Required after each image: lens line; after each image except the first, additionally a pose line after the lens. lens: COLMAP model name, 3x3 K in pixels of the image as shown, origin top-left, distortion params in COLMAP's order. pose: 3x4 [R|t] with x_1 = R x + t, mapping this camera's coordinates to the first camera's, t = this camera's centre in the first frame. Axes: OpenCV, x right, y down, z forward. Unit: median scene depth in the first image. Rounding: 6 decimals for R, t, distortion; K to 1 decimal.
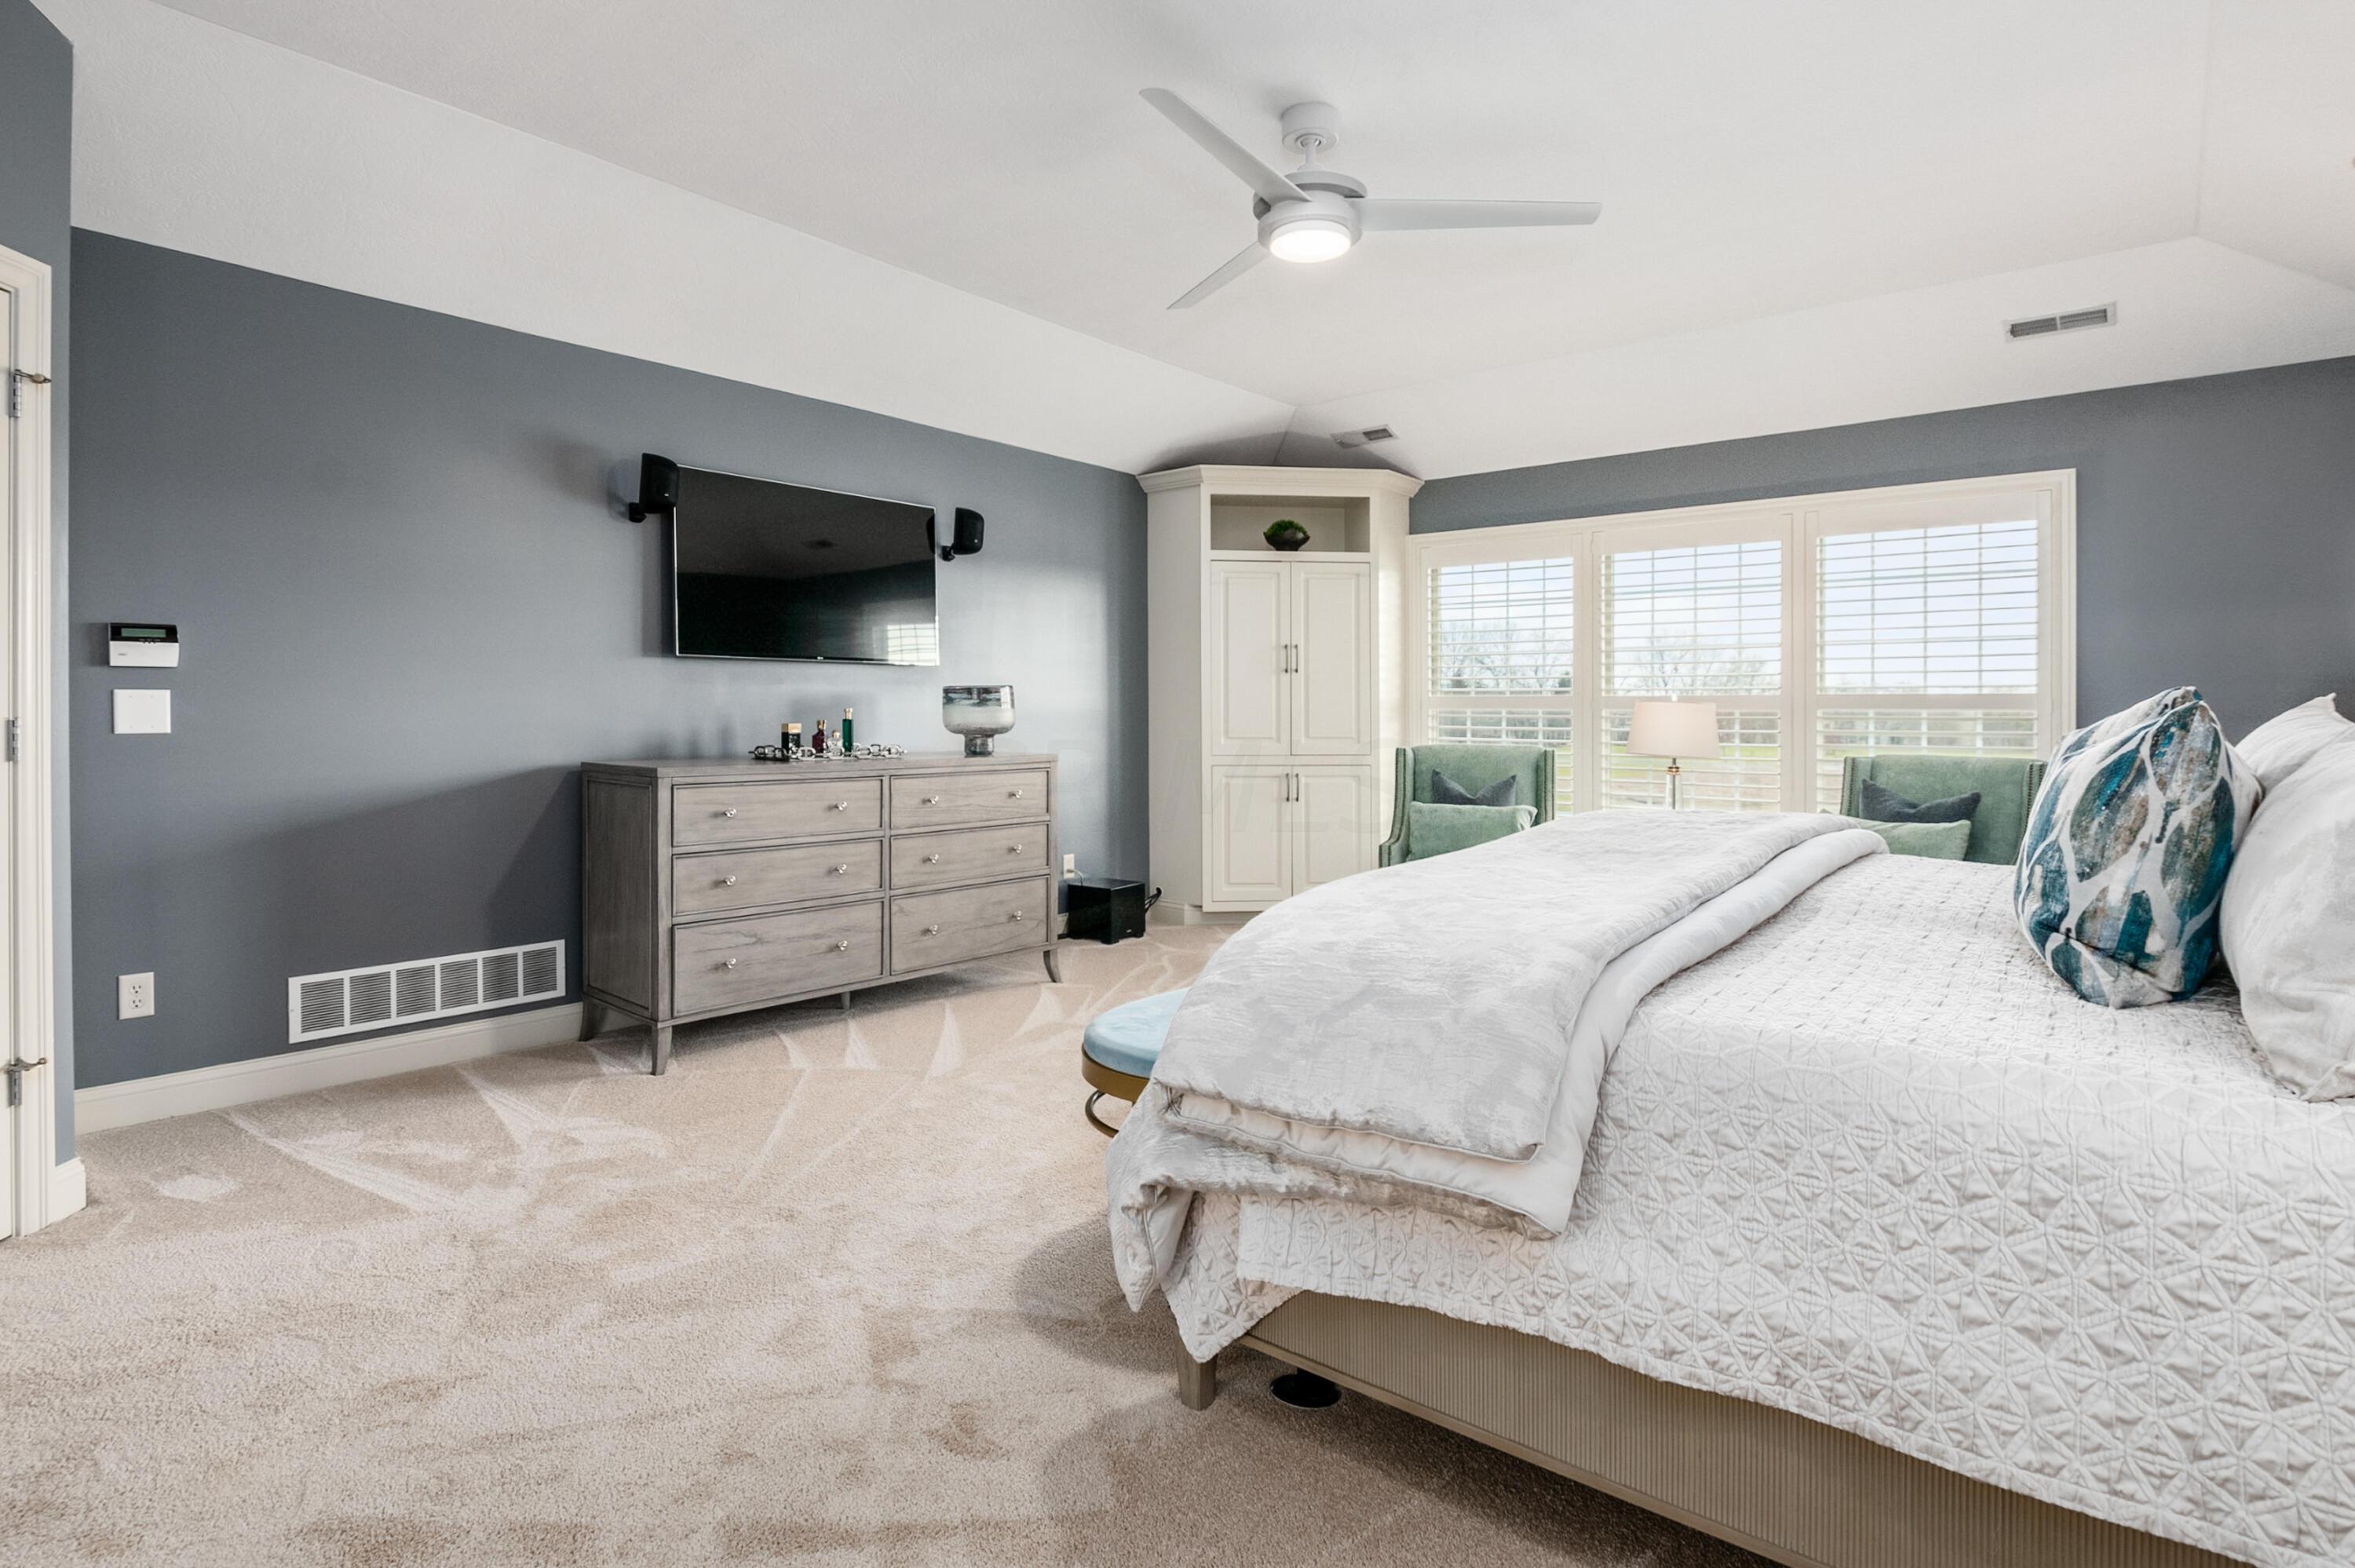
lens RADIAL K [[1243.0, 0, 1170.3], [0, 1243.0, 733.1], [0, 0, 1]] dist [0.000653, 0.000198]
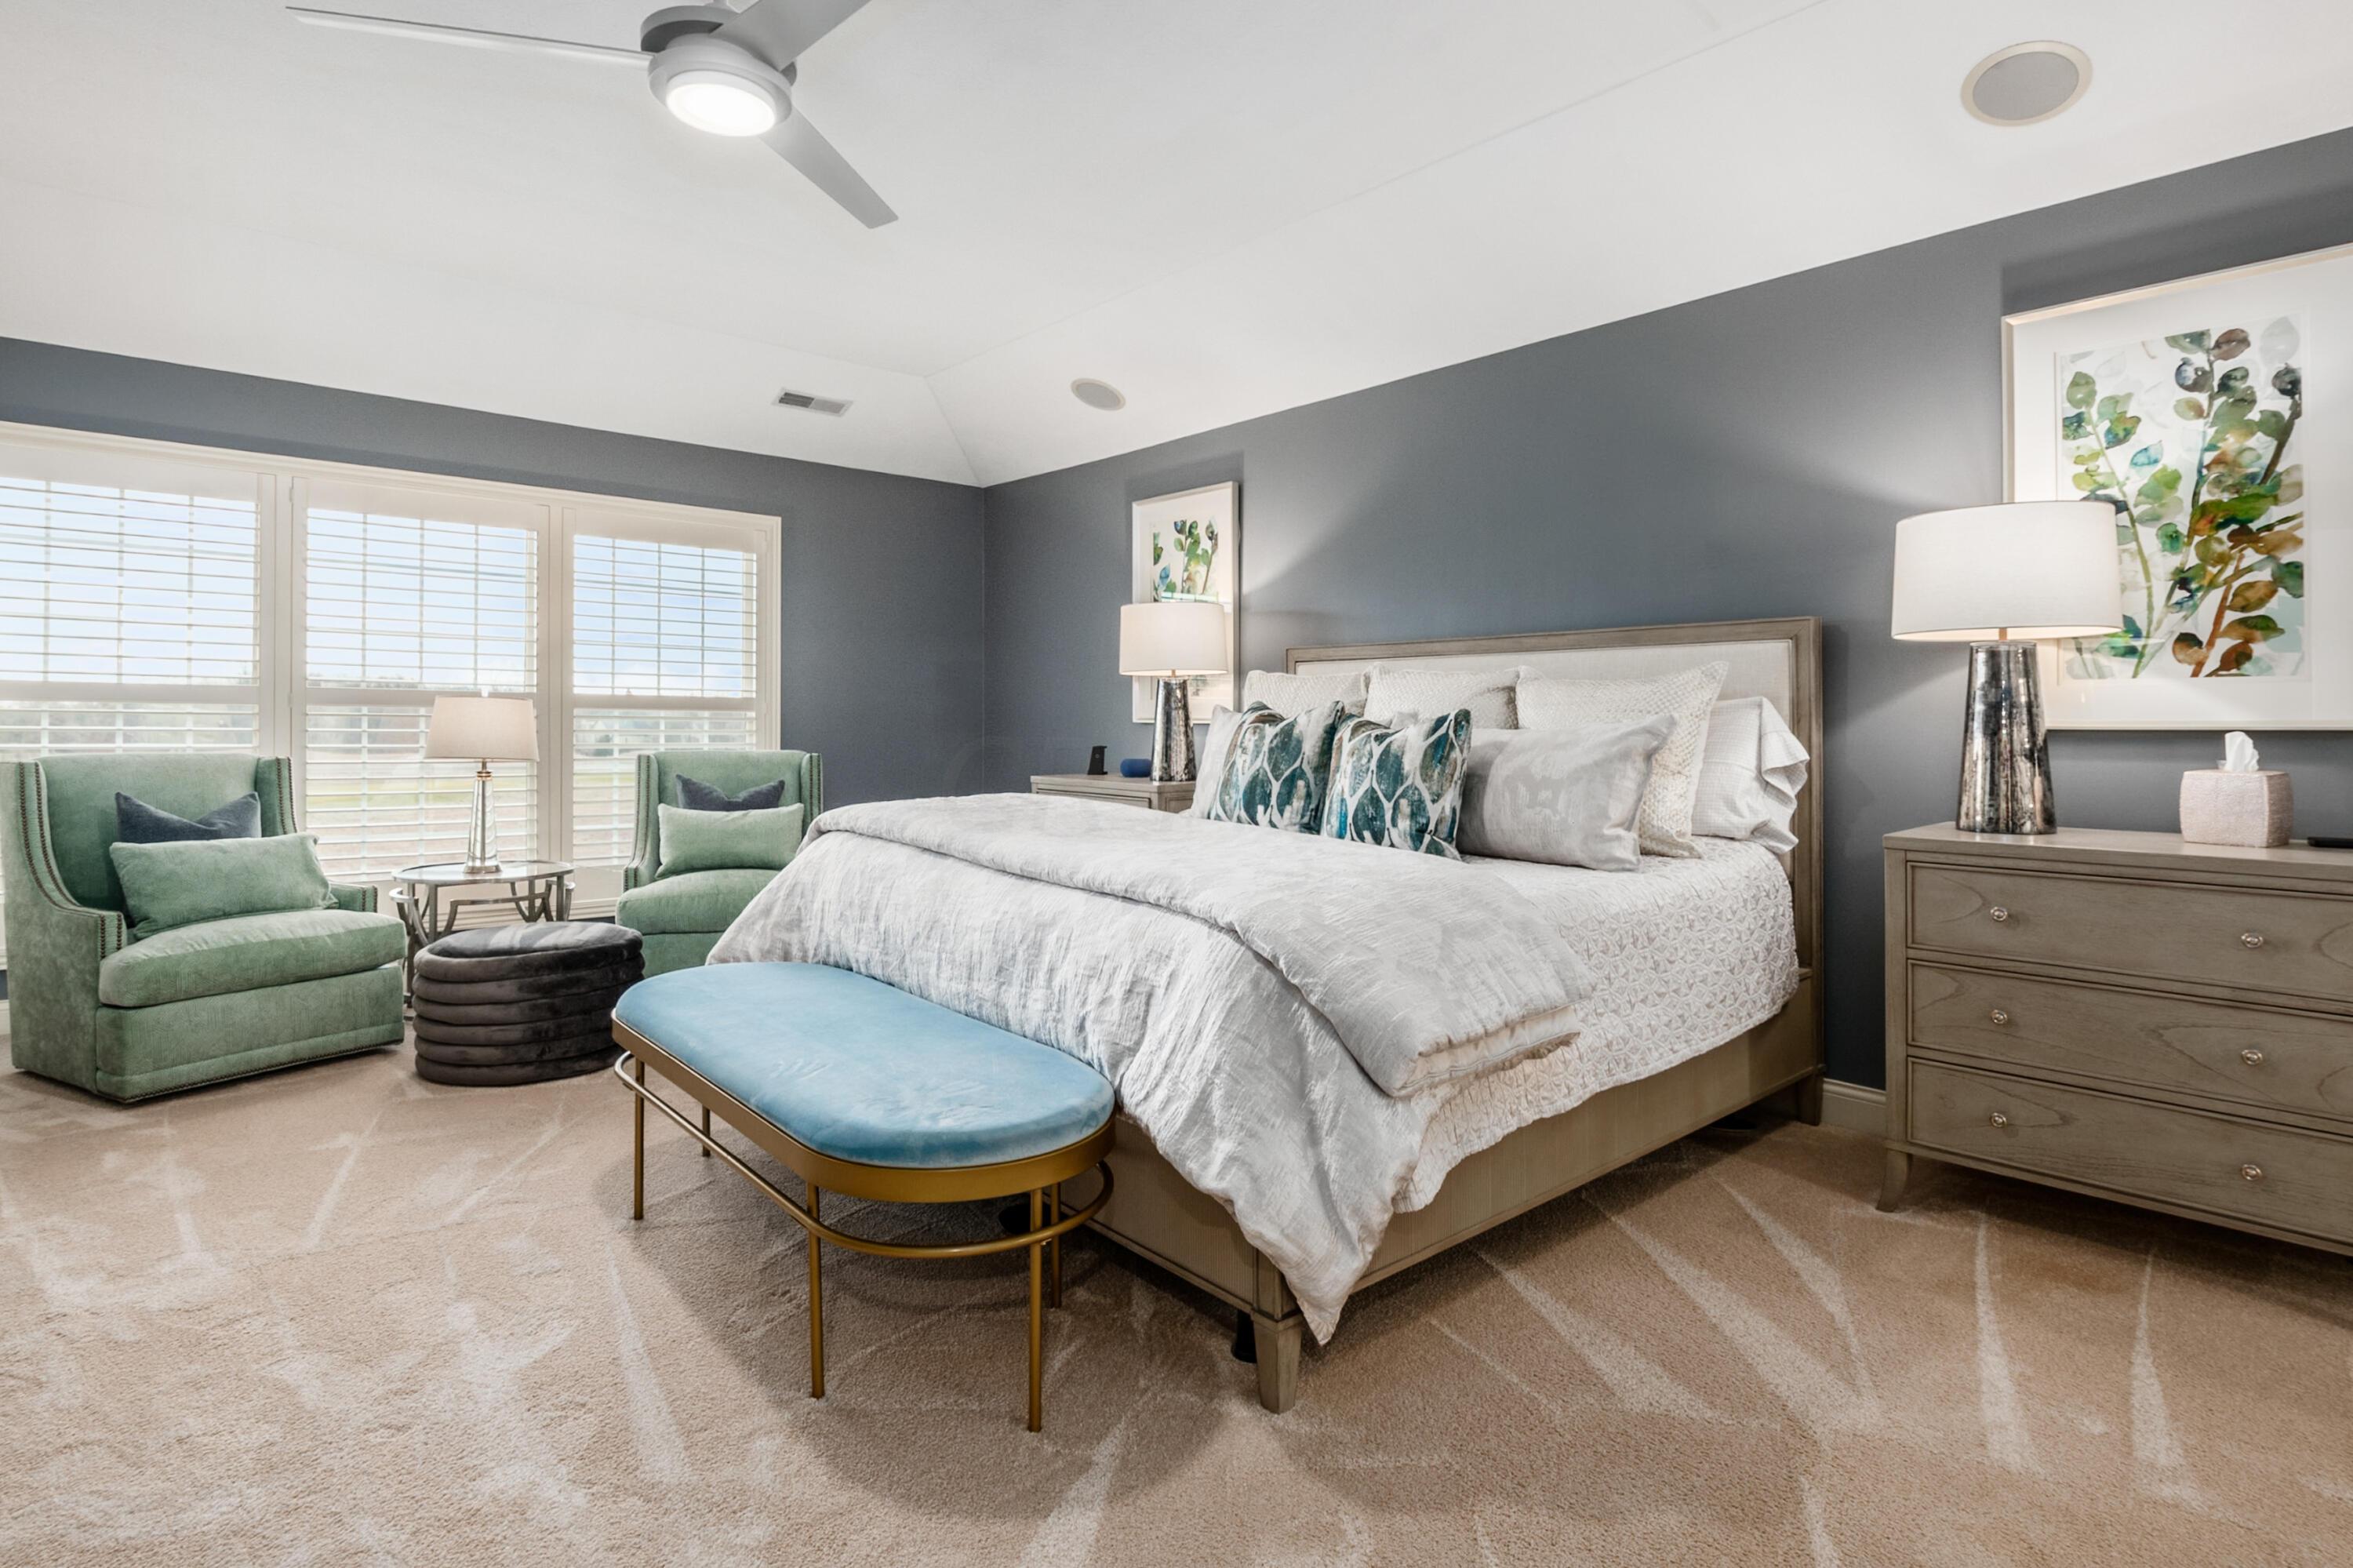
lens RADIAL K [[1142.1, 0, 1315.5], [0, 1142.1, 669.9], [0, 0, 1]] dist [0.000638, -0.000187]
pose [[0.139670, 0.037832, 0.989475, -0.386056], [0.009054, 0.999179, -0.039481, -0.006618], [-0.990157, 0.014473, 0.139213, 0.355081]]
